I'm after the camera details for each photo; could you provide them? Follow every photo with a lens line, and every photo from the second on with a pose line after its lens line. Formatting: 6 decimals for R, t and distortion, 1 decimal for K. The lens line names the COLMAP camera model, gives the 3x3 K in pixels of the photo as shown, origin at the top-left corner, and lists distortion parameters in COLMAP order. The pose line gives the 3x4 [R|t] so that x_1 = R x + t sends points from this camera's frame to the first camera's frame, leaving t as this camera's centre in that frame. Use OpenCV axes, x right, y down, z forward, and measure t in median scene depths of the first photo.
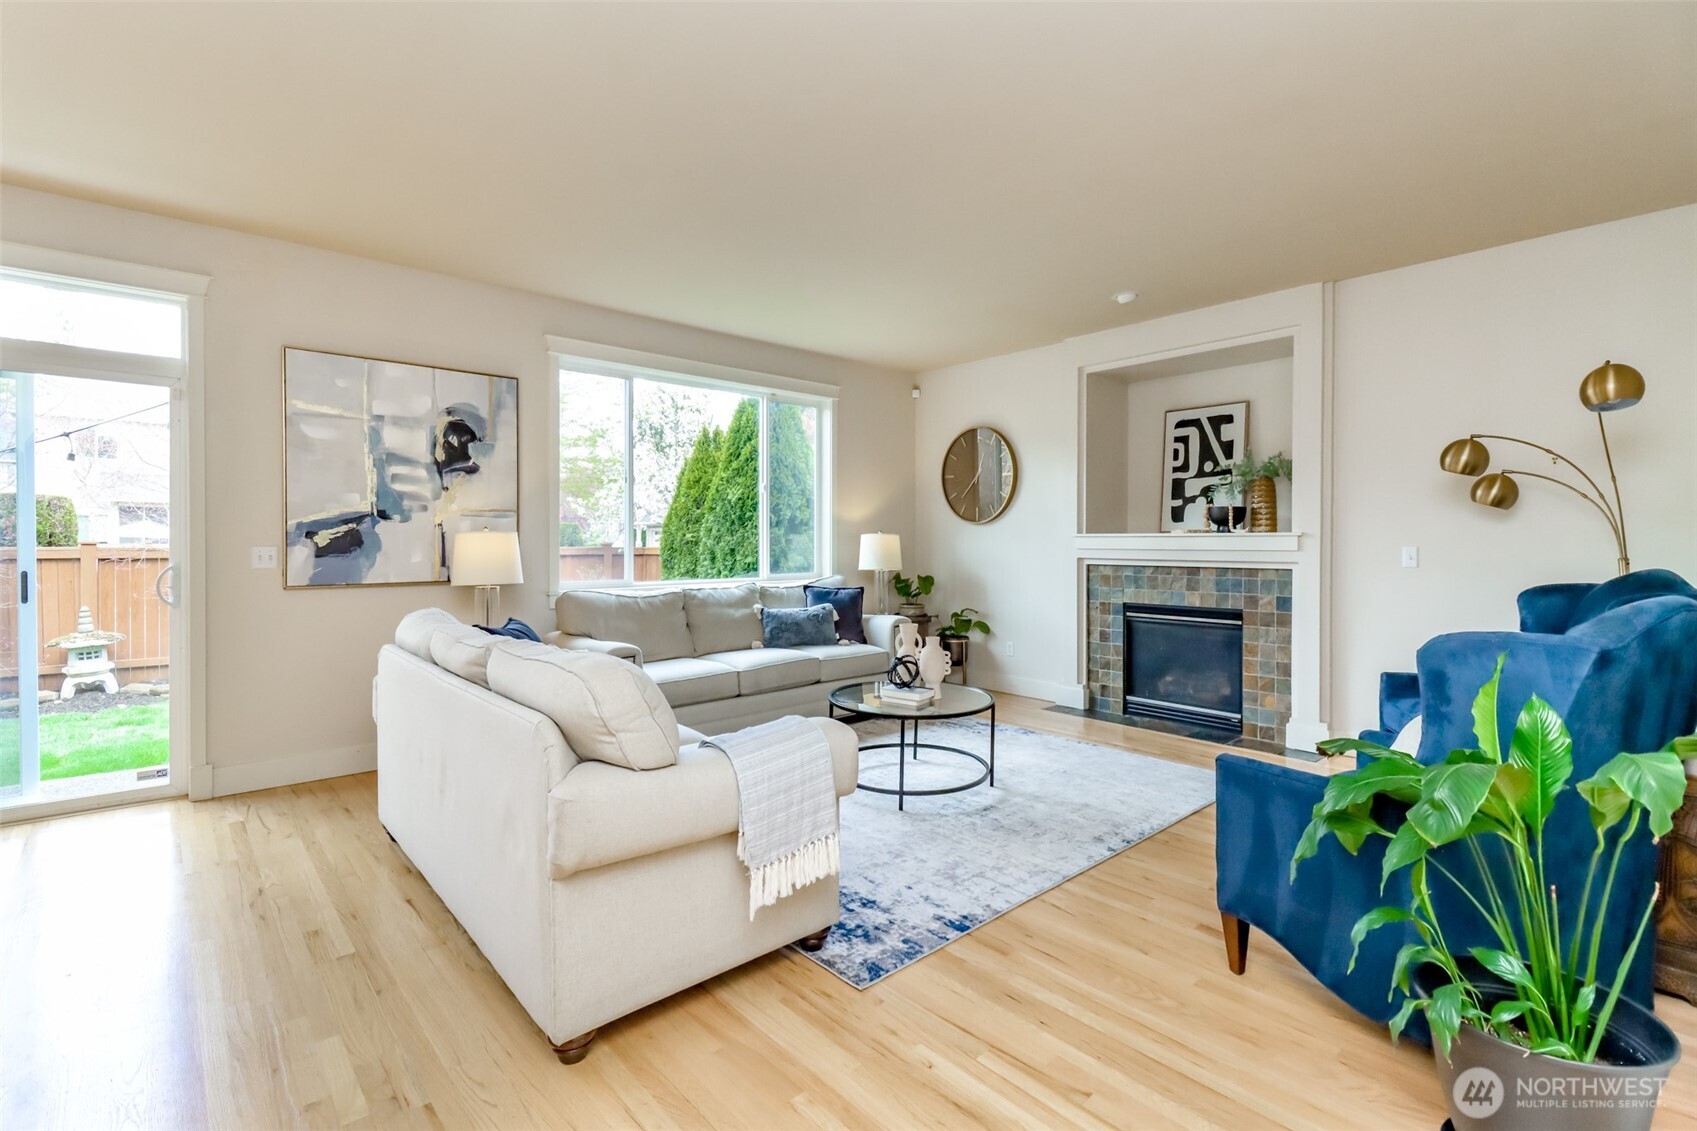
lens RADIAL K [[777.2, 0, 852.0], [0, 777.2, 547.9], [0, 0, 1]] dist [0.018713, -0.010627]
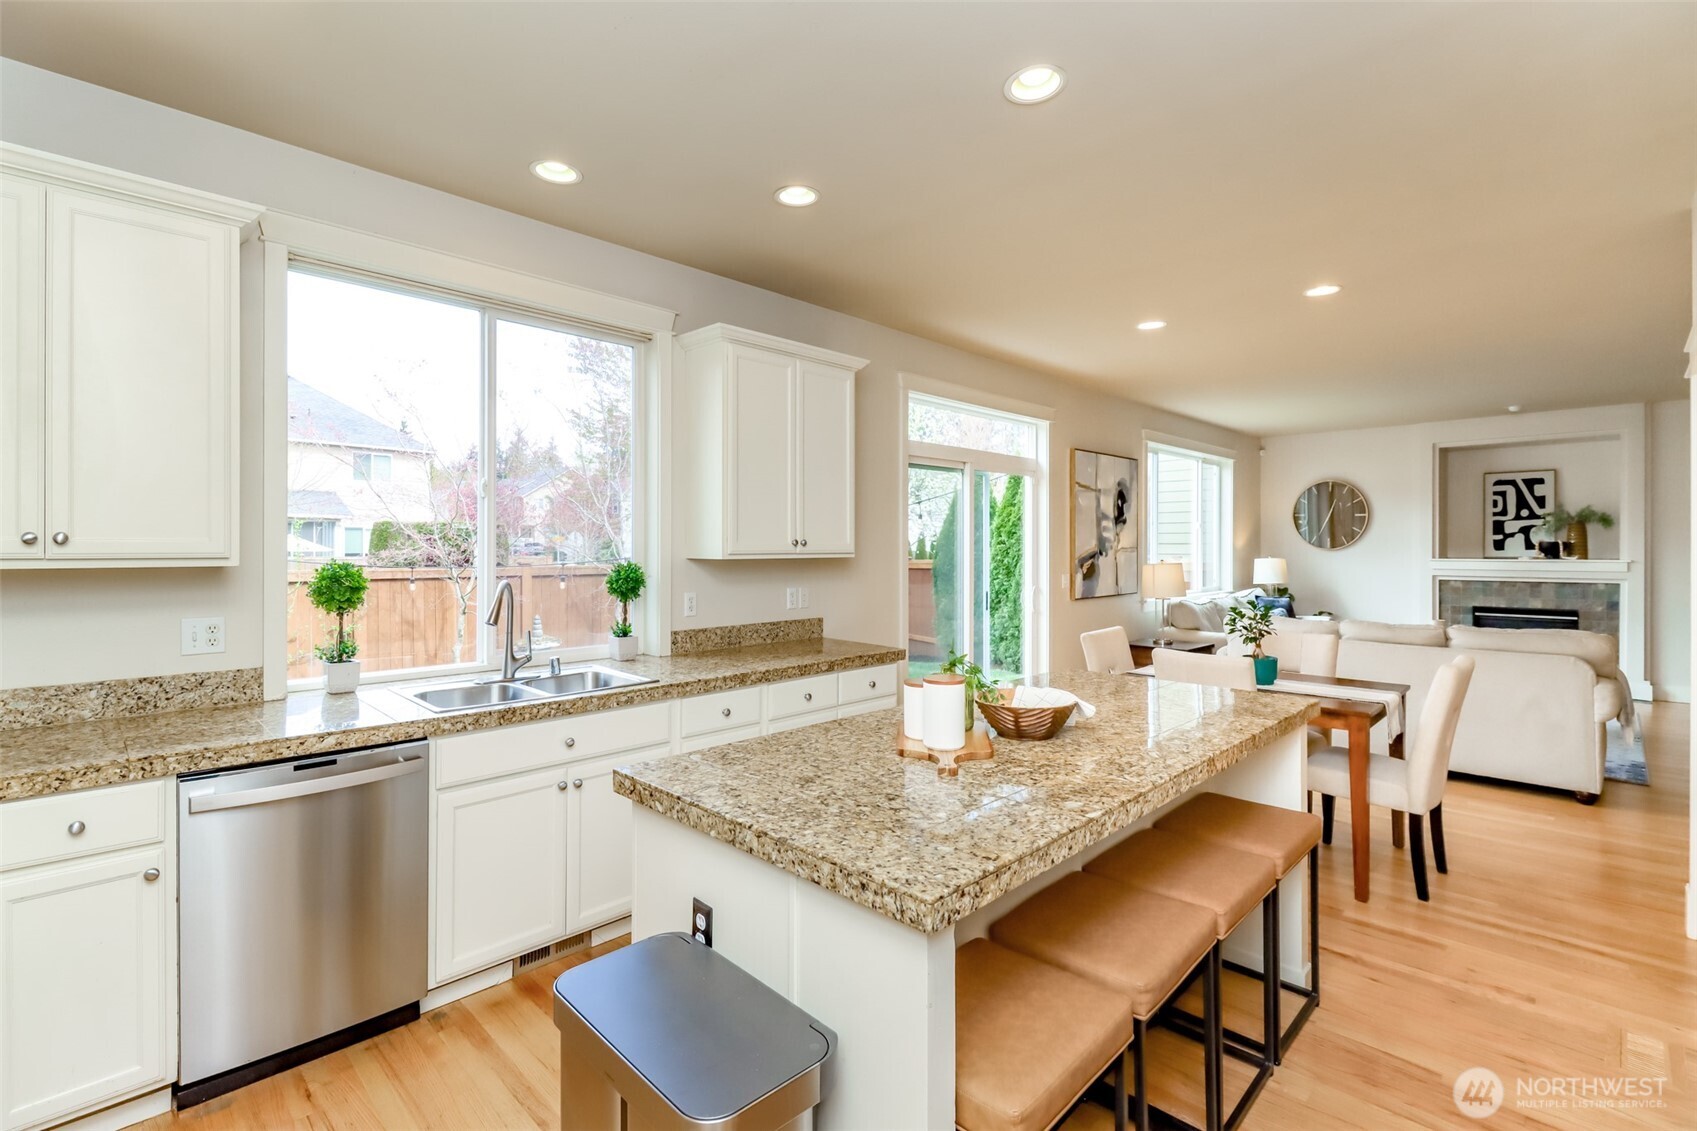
lens RADIAL K [[777.2, 0, 875.1], [0, 777.2, 536.3], [0, 0, 1]] dist [0.018713, -0.010627]
pose [[0.997294, -0.001733, 0.073500, -0.867872], [0.003438, 0.999728, -0.023073, -0.030098], [-0.073440, 0.023263, 0.997028, -0.378893]]
